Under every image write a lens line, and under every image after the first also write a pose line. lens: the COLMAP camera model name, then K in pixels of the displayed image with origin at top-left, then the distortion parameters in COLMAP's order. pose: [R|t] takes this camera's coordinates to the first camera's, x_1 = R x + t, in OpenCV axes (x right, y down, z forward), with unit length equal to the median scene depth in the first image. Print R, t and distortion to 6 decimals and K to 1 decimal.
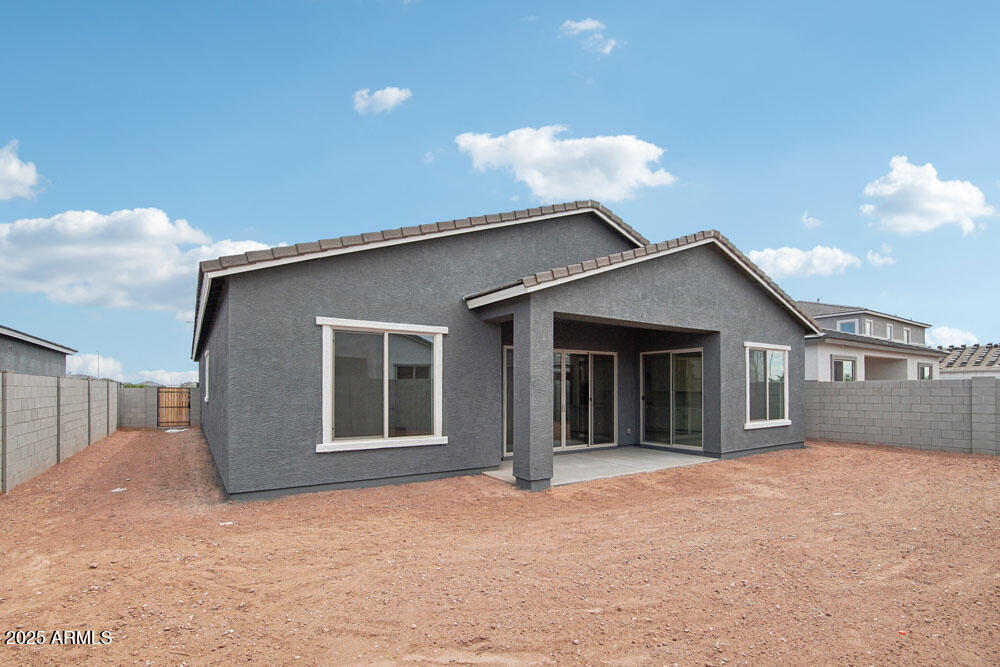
lens RADIAL K [[455.3, 0, 499.5], [0, 455.3, 338.9], [0, 0, 1]] dist [-0.026693, -0.000805]
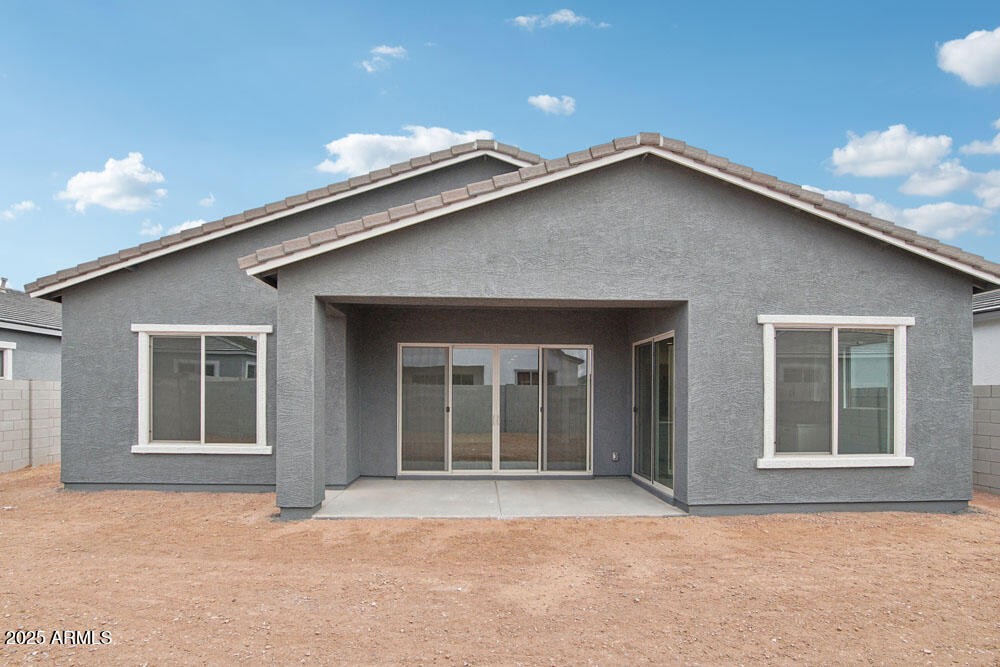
lens RADIAL K [[455.3, 0, 501.9], [0, 455.3, 355.2], [0, 0, 1]] dist [-0.026693, -0.000805]
pose [[0.861738, -0.039572, -0.505808, 0.747710], [0.049722, 0.998741, 0.006575, 0.051213], [0.504911, -0.030815, 0.862621, 0.466294]]
